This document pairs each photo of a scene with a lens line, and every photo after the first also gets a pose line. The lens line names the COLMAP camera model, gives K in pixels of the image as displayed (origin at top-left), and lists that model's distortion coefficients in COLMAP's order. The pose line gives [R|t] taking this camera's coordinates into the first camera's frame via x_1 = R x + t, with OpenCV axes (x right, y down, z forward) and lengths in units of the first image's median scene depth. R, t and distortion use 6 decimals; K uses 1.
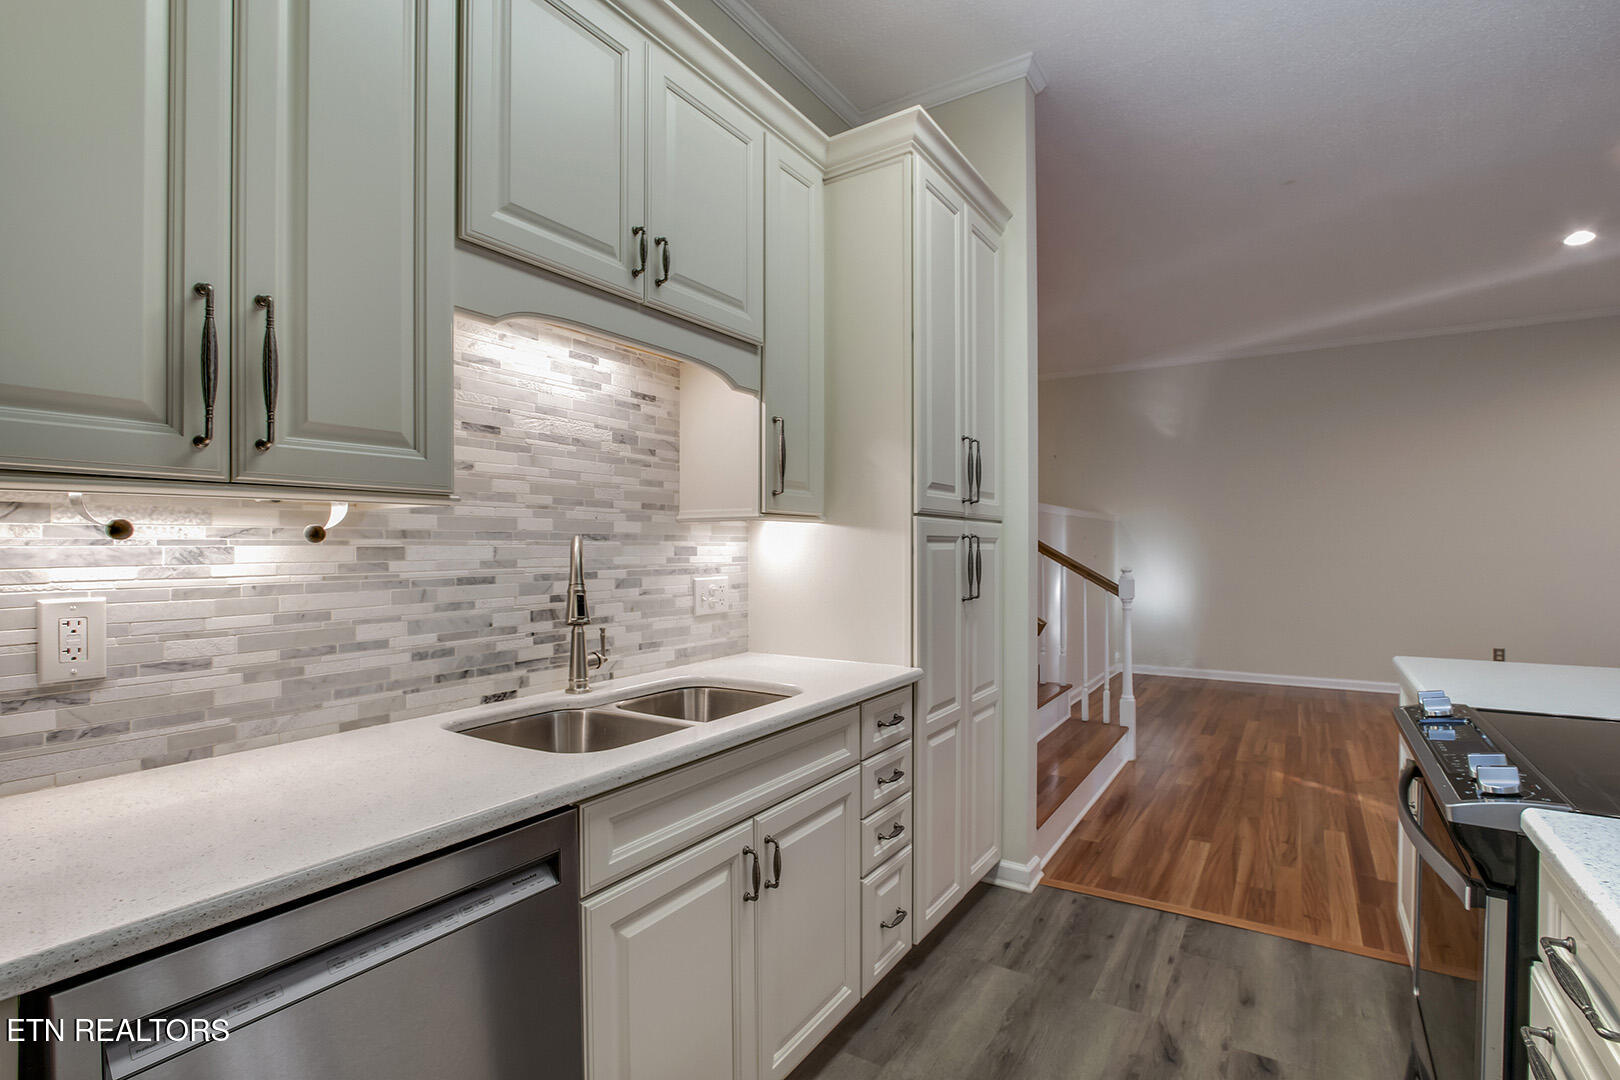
lens RADIAL K [[764.2, 0, 813.6], [0, 764.2, 549.8], [0, 0, 1]] dist [-0.022762, 0.003413]
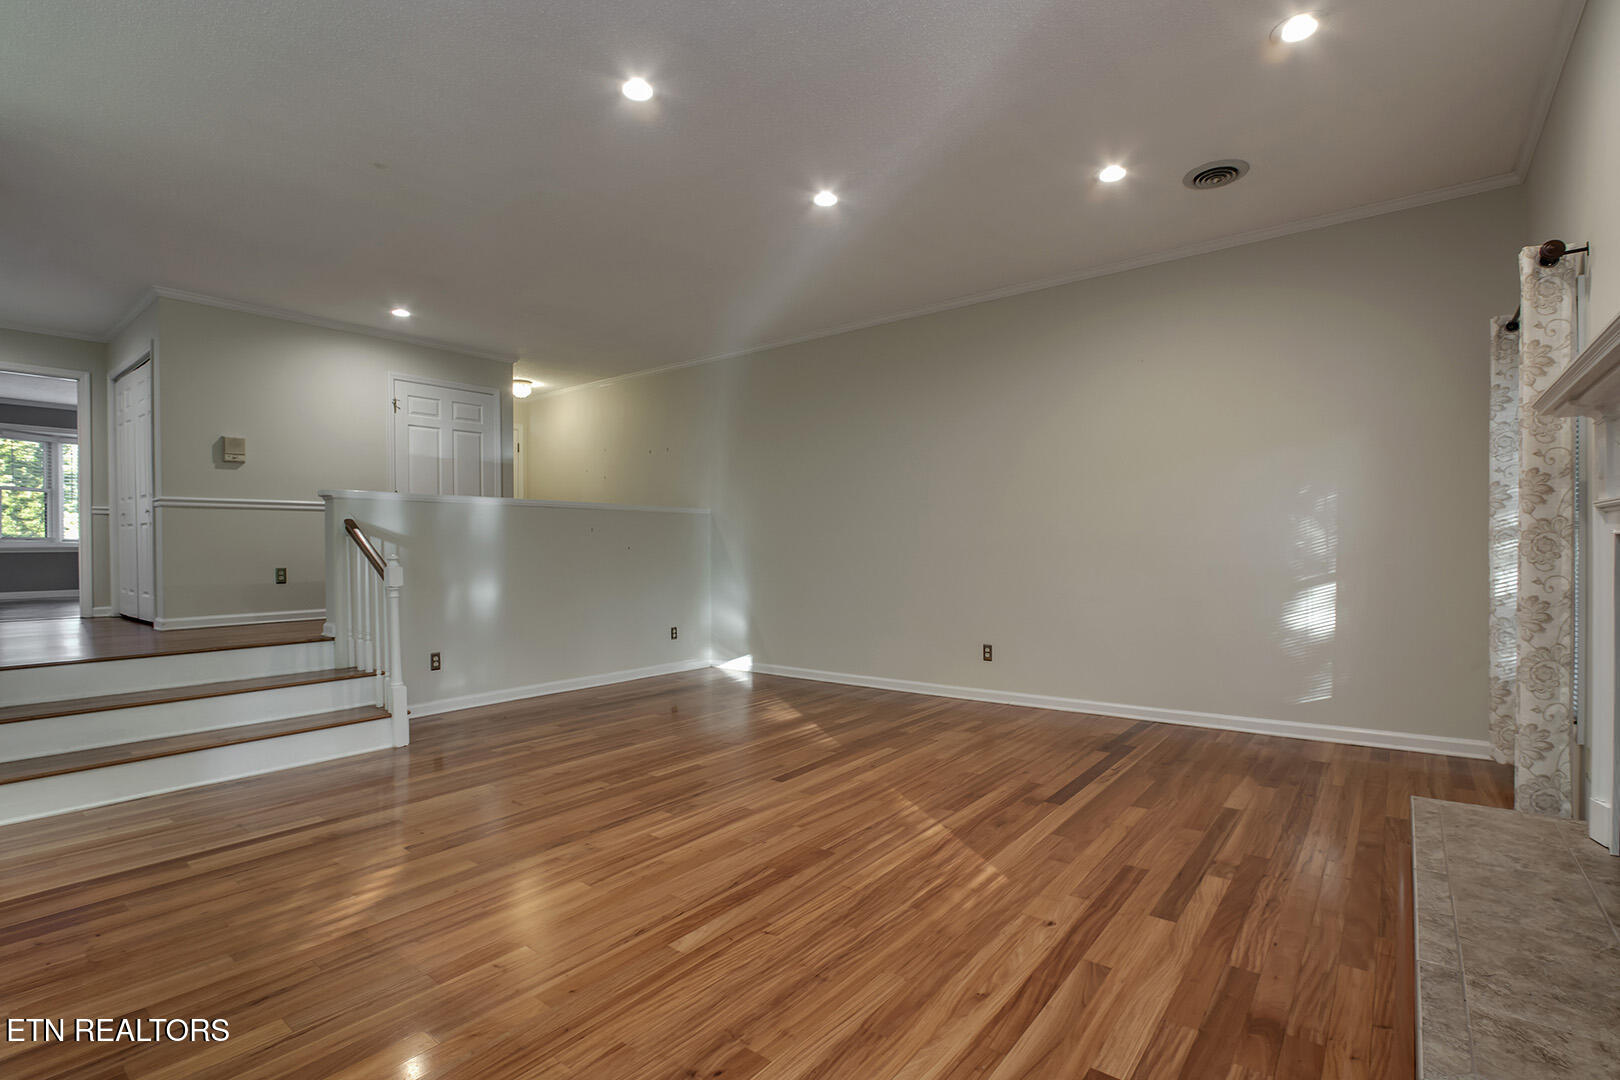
lens RADIAL K [[764.2, 0, 810.6], [0, 764.2, 552.1], [0, 0, 1]] dist [-0.022762, 0.003413]
pose [[0.995470, -0.003210, -0.095018, 2.595293], [0.003546, 0.999988, 0.003367, 0.038316], [0.095006, -0.003688, 0.995470, 0.115627]]
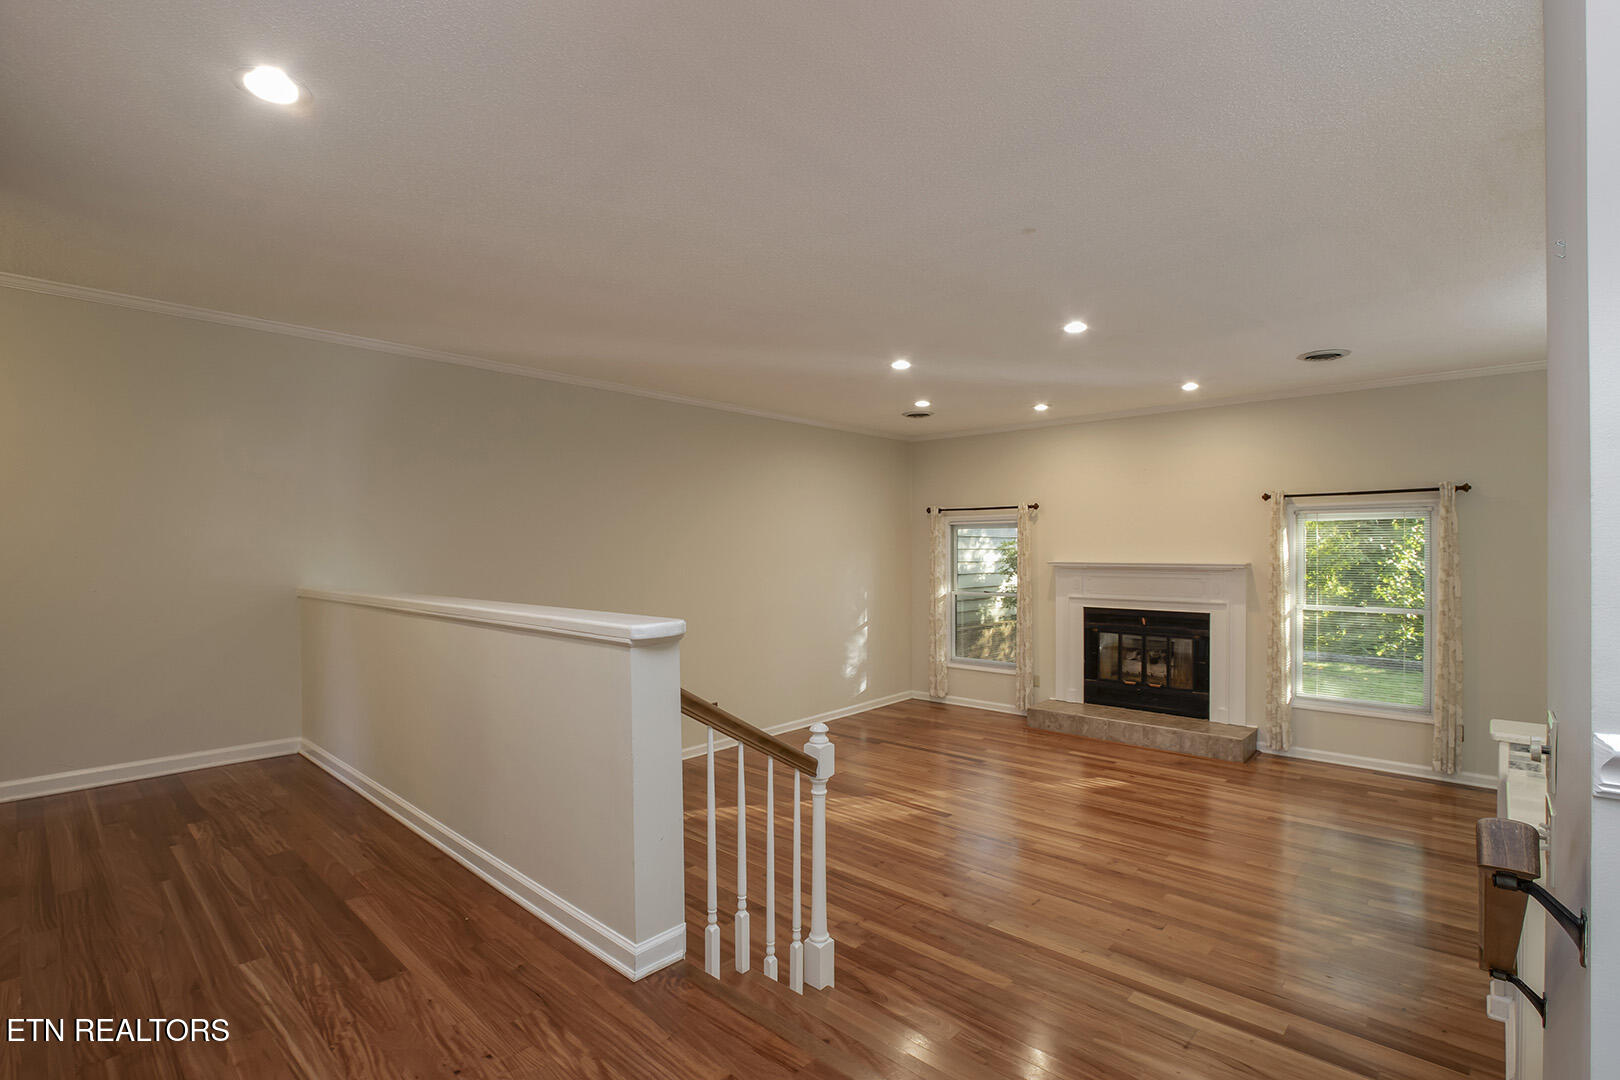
lens RADIAL K [[764.2, 0, 809.7], [0, 764.2, 553.7], [0, 0, 1]] dist [-0.022762, 0.003413]
pose [[0.163700, -0.005997, 0.986492, -0.474649], [0.011388, 0.999926, 0.004188, -0.296351], [-0.986444, 0.010549, 0.163756, 2.212058]]
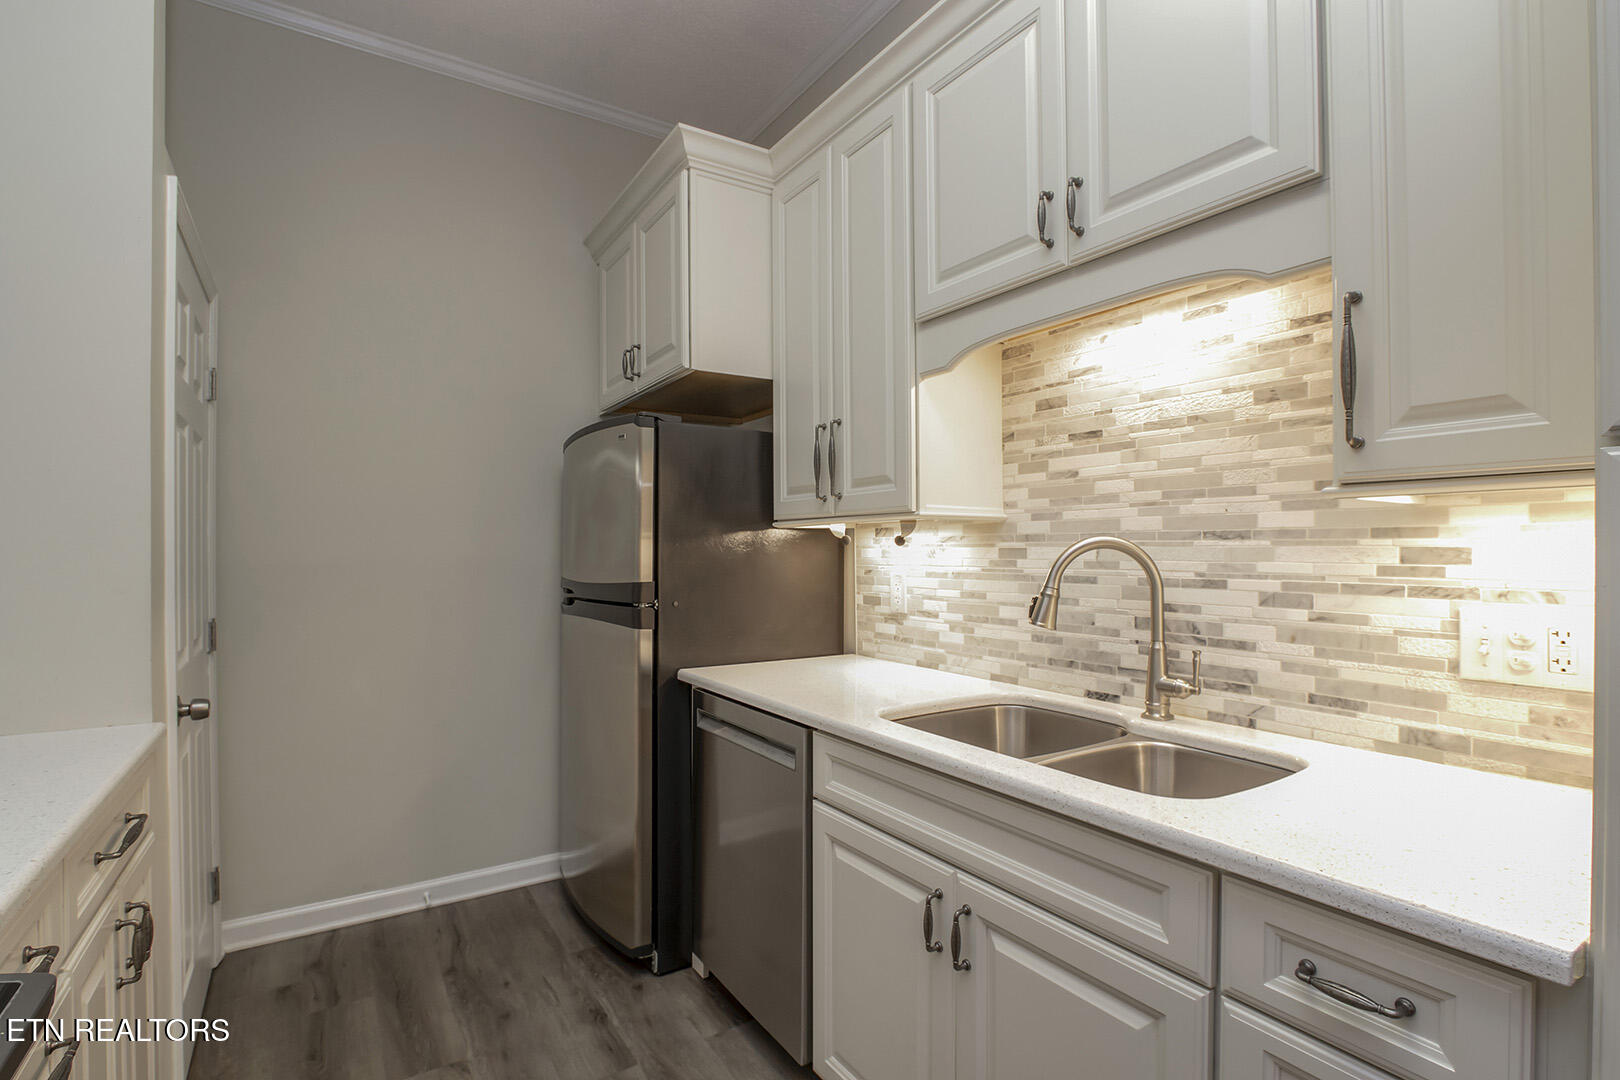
lens RADIAL K [[764.2, 0, 808.0], [0, 764.2, 553.7], [0, 0, 1]] dist [-0.022762, 0.003413]
pose [[-0.409720, 0.011172, -0.912143, 0.640901], [0.001260, 0.999931, 0.011681, -0.008401], [0.912210, 0.003637, -0.409706, 1.012065]]
